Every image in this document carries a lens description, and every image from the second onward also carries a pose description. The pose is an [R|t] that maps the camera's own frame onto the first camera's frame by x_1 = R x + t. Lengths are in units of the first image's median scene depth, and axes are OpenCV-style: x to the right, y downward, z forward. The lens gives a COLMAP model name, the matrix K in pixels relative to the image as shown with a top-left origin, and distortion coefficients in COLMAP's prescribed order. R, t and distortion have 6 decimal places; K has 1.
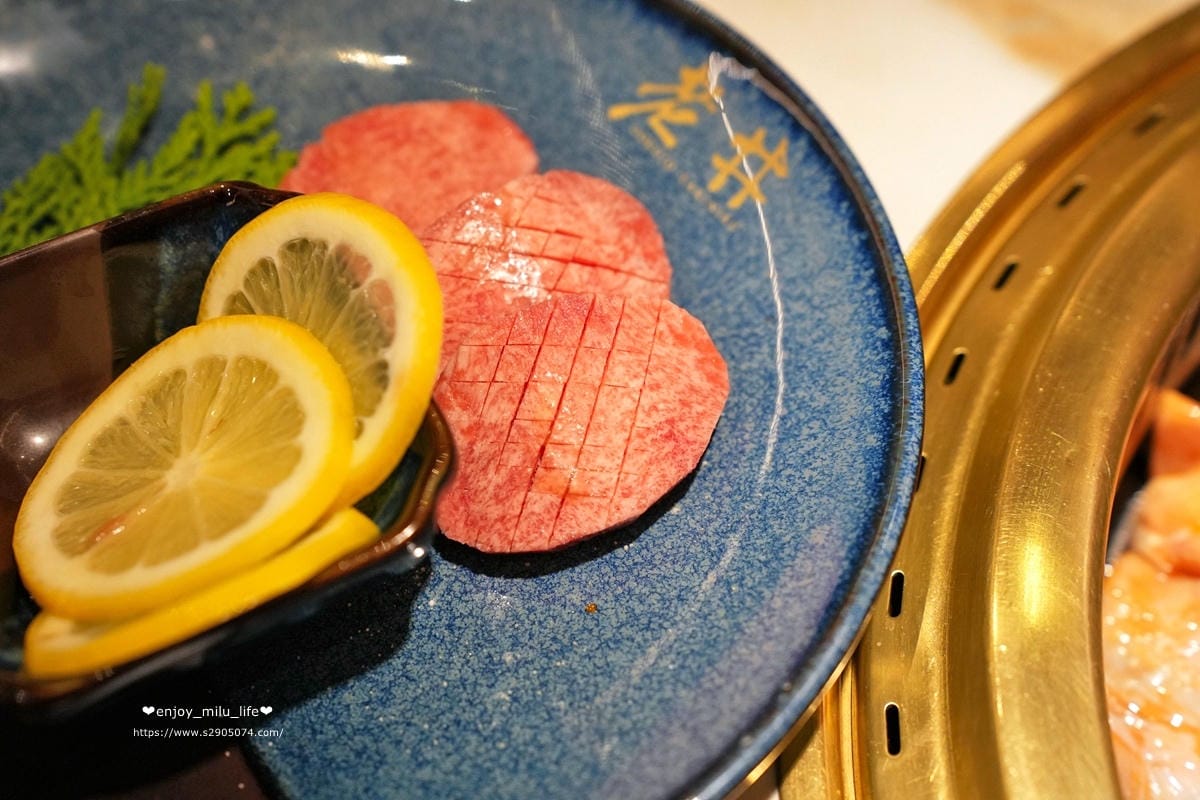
lens RADIAL K [[1704.7, 0, 600.0], [0, 1704.7, 400.0], [0, 0, 1]] dist [0.292070, 0.047615]
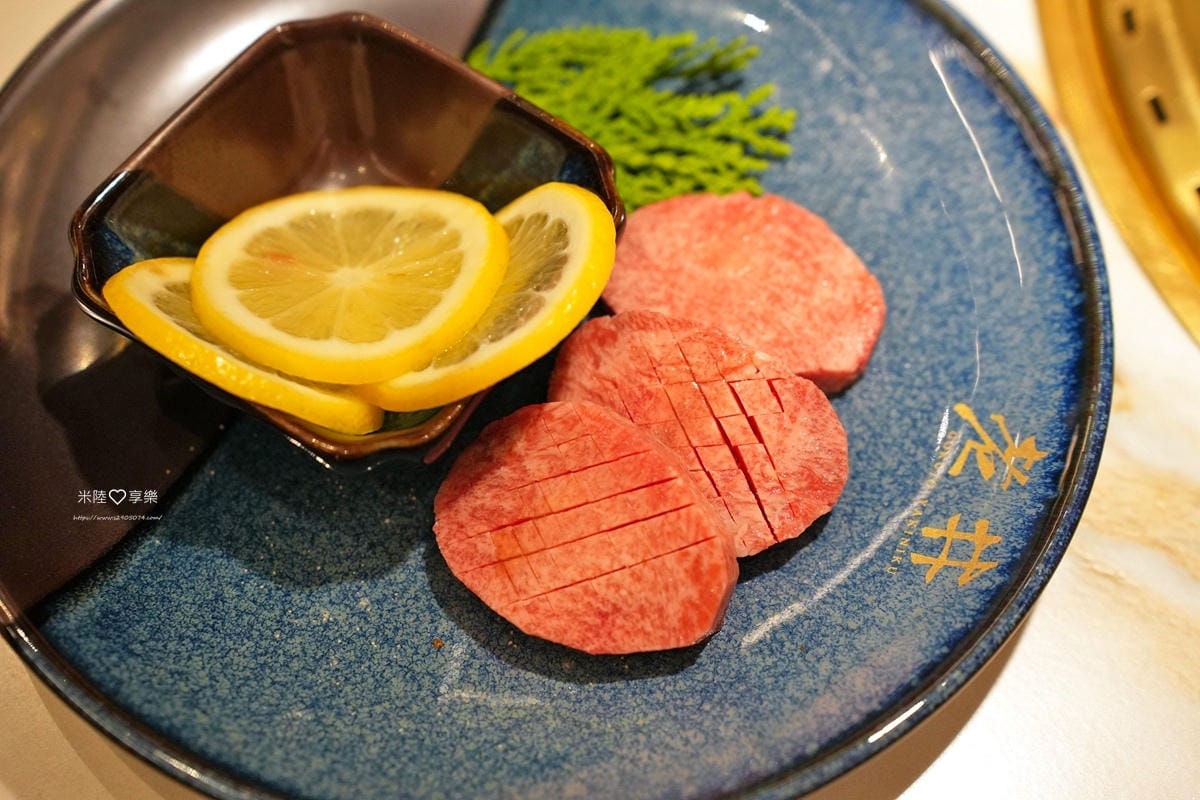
lens RADIAL K [[1823.5, 0, 600.0], [0, 1823.5, 400.0], [0, 0, 1]] dist [0.332213, 0.006965]
pose [[0.468491, 0.784065, -0.407134, 0.389107], [-0.748396, 0.597107, 0.288733, -0.374873], [0.469488, 0.169429, 0.866530, 0.026436]]
